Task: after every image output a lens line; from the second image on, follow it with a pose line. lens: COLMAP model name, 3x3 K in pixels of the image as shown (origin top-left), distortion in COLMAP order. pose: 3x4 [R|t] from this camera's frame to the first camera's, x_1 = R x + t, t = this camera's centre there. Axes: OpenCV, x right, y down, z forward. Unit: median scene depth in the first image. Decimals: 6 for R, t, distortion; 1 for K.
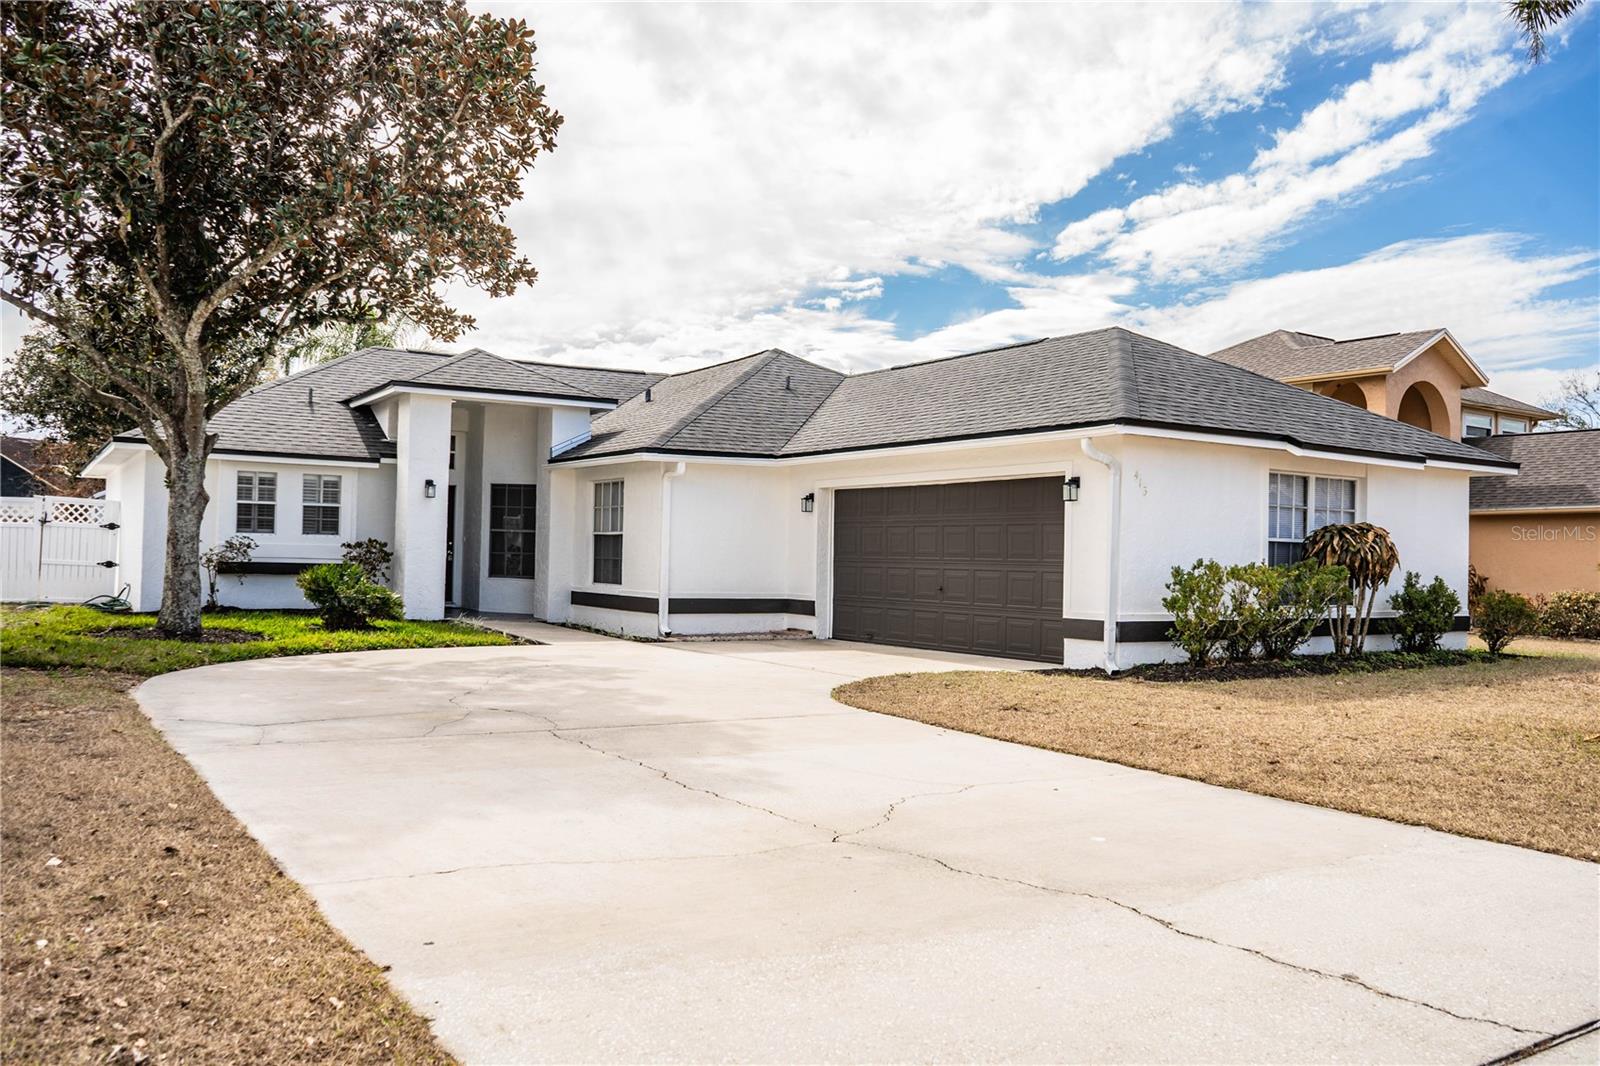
lens RADIAL K [[1331.0, 0, 800.0], [0, 1331.0, 533.0], [0, 0, 1]] dist [-0.058124, -0.000885]
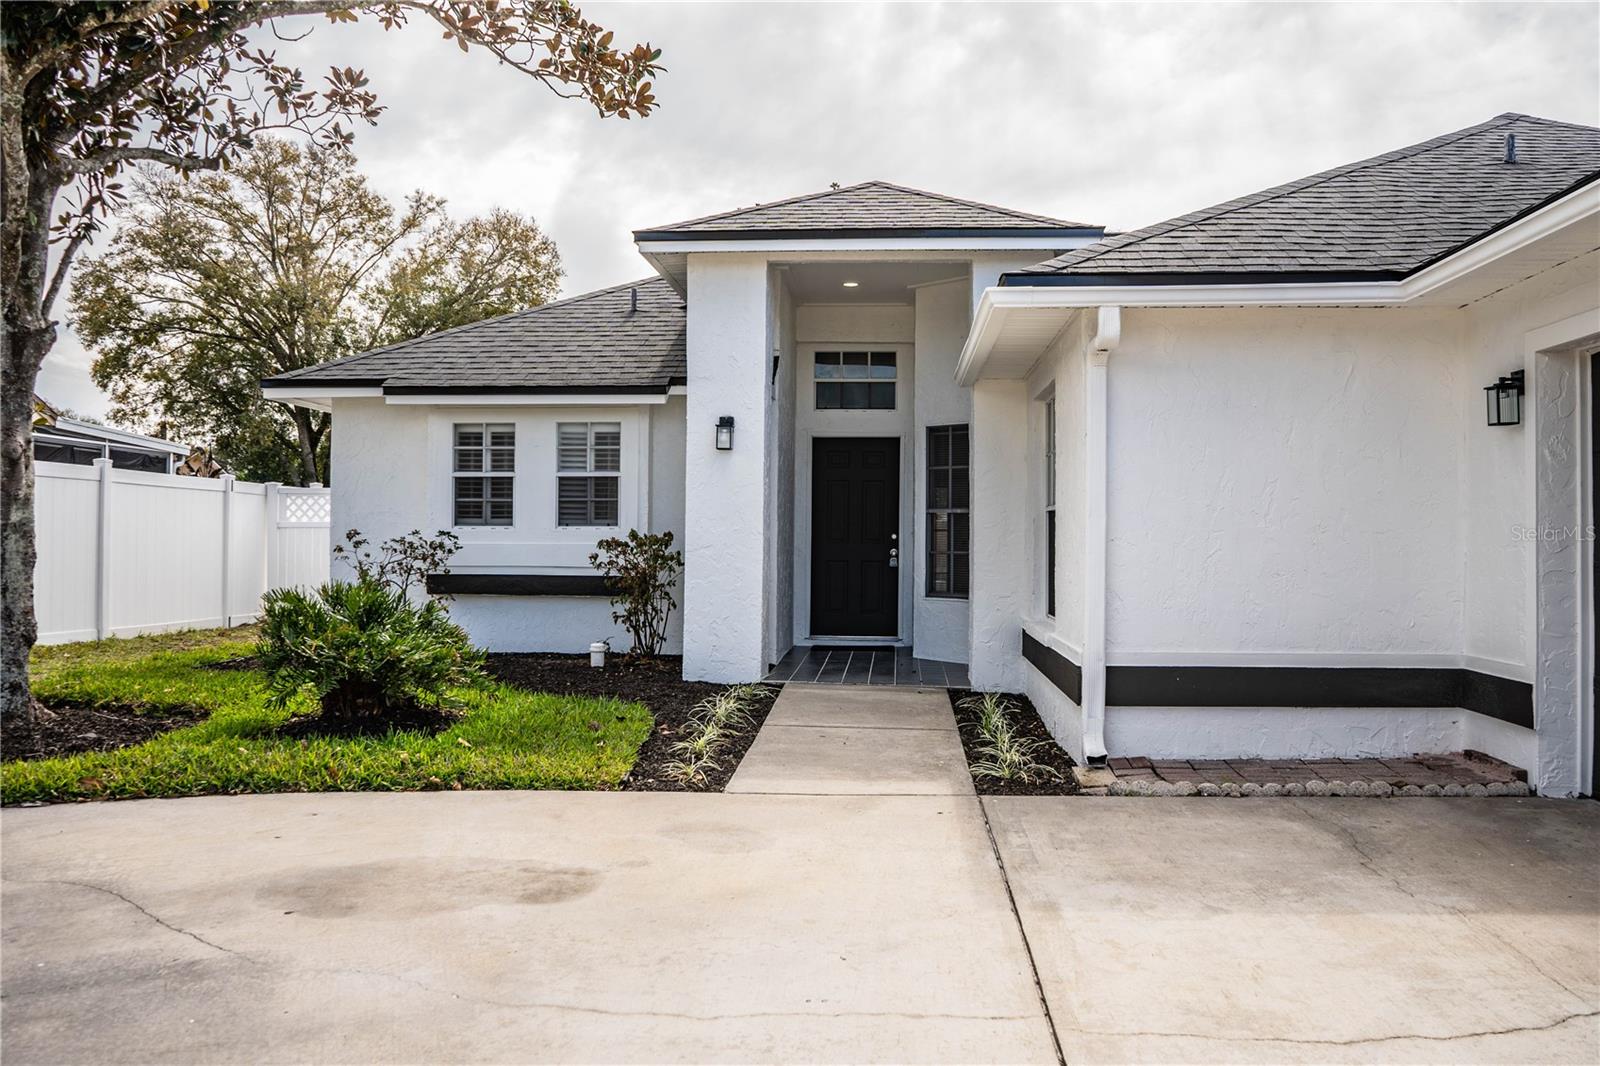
lens RADIAL K [[1331.0, 0, 800.0], [0, 1331.0, 533.0], [0, 0, 1]] dist [-0.058124, -0.000885]
pose [[0.817518, -0.021341, -0.575507, 0.048764], [0.025060, 0.999685, -0.001472, 0.007693], [0.575357, -0.013218, 0.817796, 0.588515]]
